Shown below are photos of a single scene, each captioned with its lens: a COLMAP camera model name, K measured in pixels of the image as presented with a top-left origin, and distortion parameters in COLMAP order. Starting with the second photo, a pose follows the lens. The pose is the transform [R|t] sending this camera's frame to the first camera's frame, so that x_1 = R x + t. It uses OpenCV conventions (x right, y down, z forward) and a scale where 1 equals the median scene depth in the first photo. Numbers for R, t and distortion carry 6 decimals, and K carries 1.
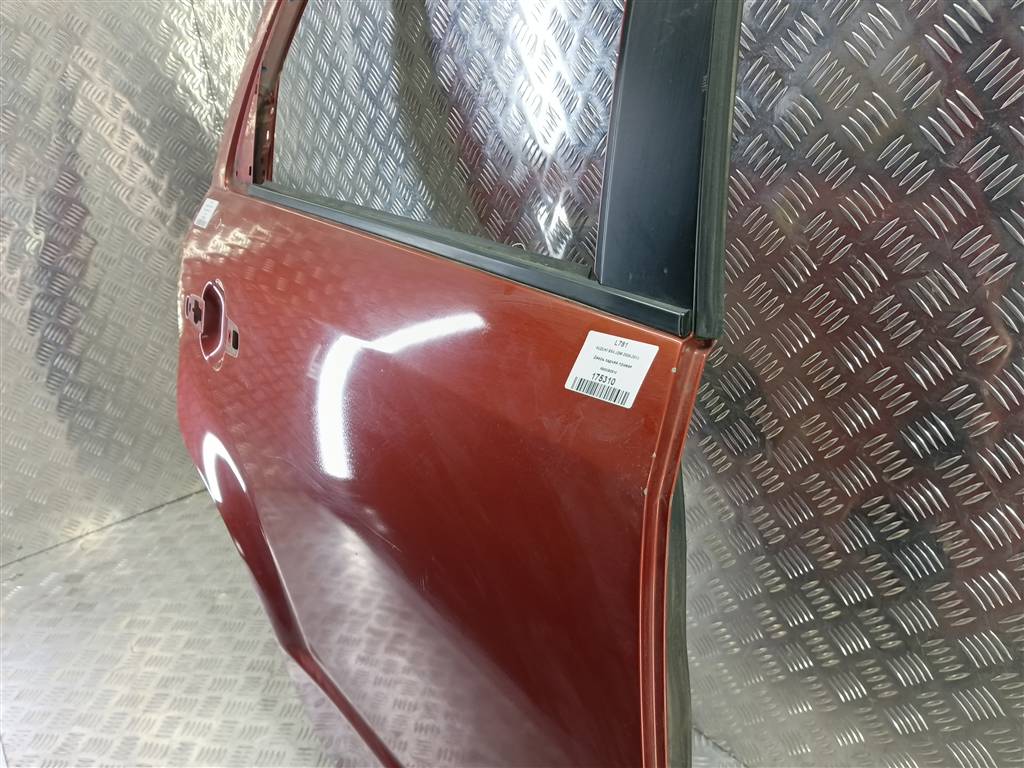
lens RADIAL K [[786.9, 0, 516.9], [0, 786.9, 403.9], [0, 0, 1]] dist [0.106503, -0.138195]
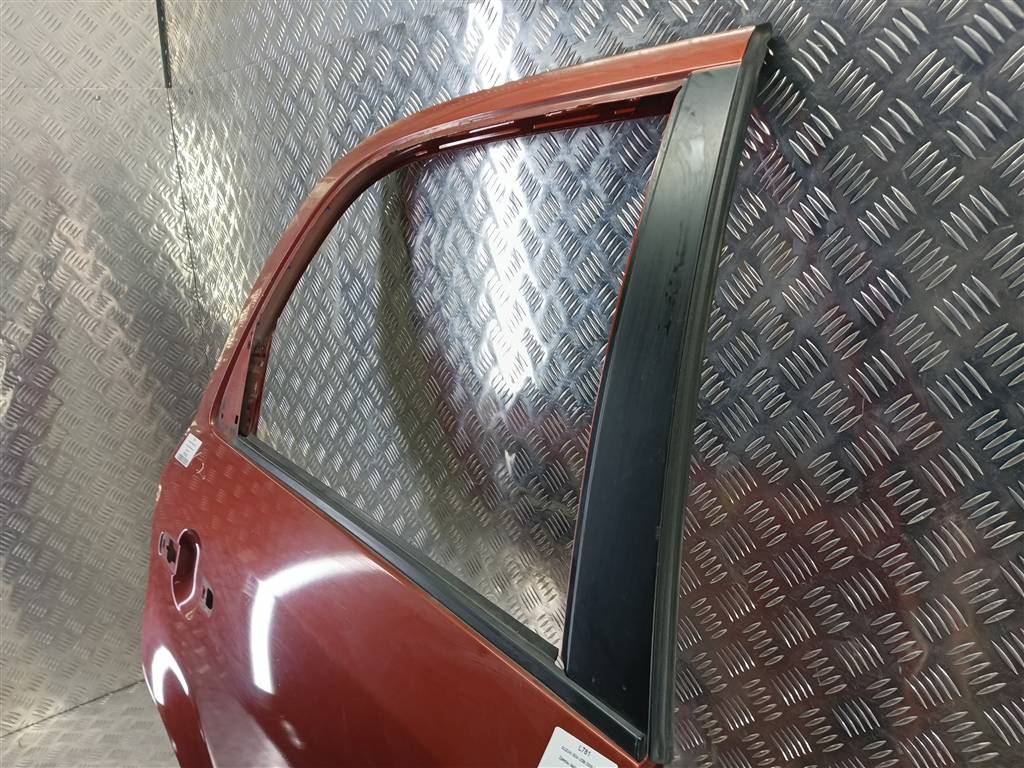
lens RADIAL K [[786.9, 0, 516.9], [0, 786.9, 403.9], [0, 0, 1]] dist [0.106503, -0.138195]
pose [[0.997030, 0.047559, 0.060583, -0.018650], [-0.040537, 0.992850, -0.112276, -0.150207], [-0.065489, 0.109487, 0.991829, -0.057246]]
